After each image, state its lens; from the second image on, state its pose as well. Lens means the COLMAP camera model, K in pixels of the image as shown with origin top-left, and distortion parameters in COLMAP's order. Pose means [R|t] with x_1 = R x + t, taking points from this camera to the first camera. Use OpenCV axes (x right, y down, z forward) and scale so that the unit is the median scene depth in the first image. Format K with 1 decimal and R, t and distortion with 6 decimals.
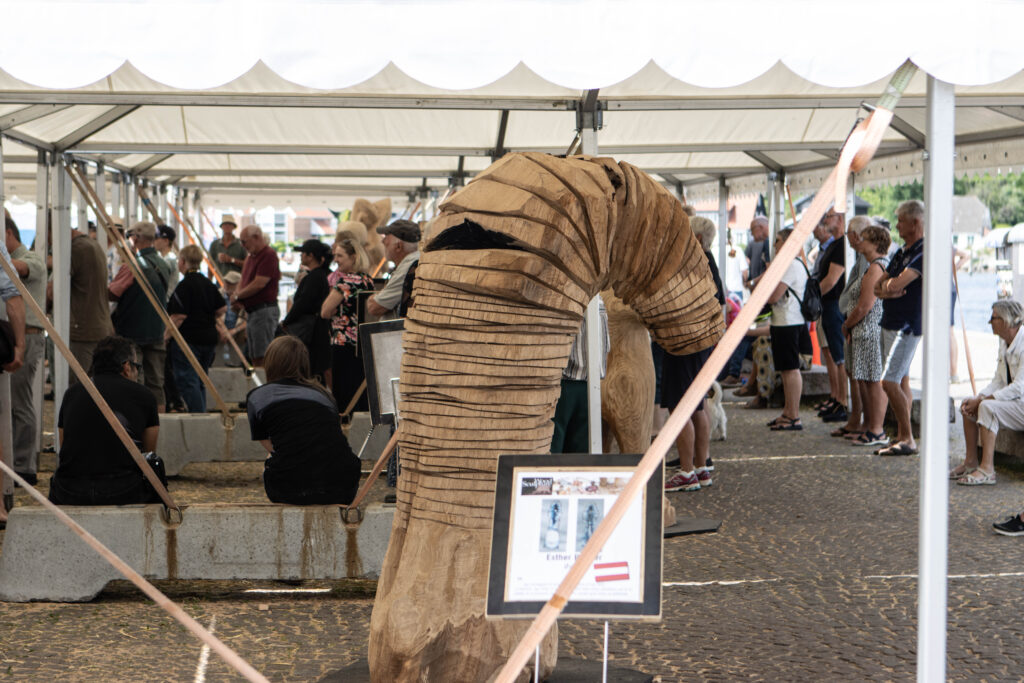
lens RADIAL K [[2692.2, 0, 512.4], [0, 2692.2, 341.9], [0, 0, 1]] dist [0.124685, 0.000000]
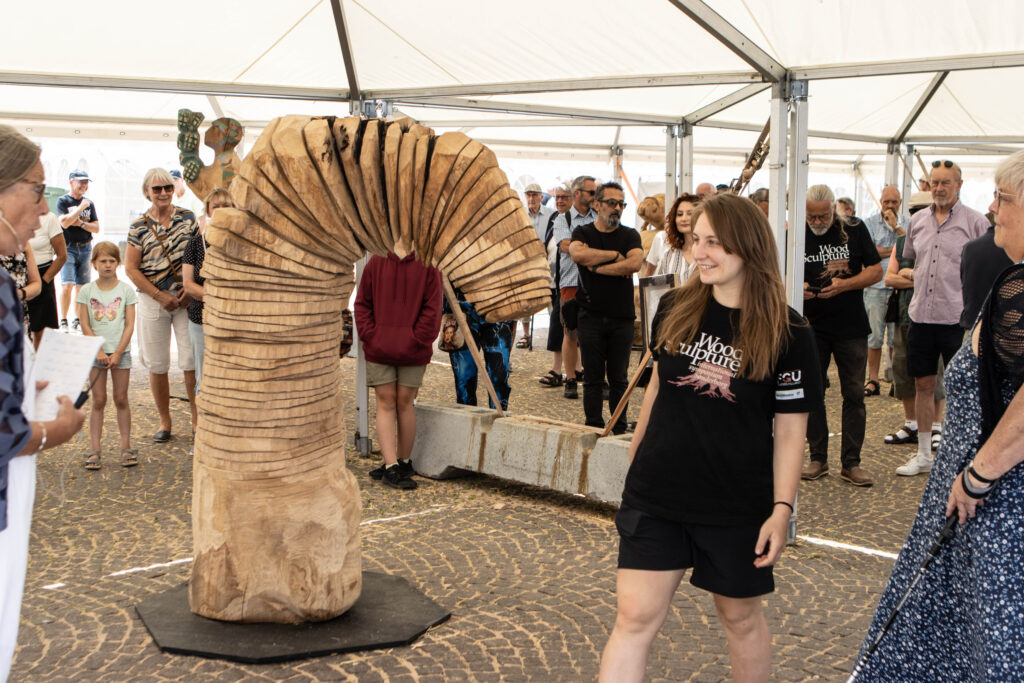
lens RADIAL K [[1469.2, 0, 511.9], [0, 1469.2, 340.3], [0, 0, 1]] dist [-0.098438, 0.000000]
pose [[0.641040, 0.083048, -0.763001, 0.502315], [-0.045893, 0.996497, 0.069905, -0.027750], [0.766134, -0.009795, 0.642606, 0.714115]]
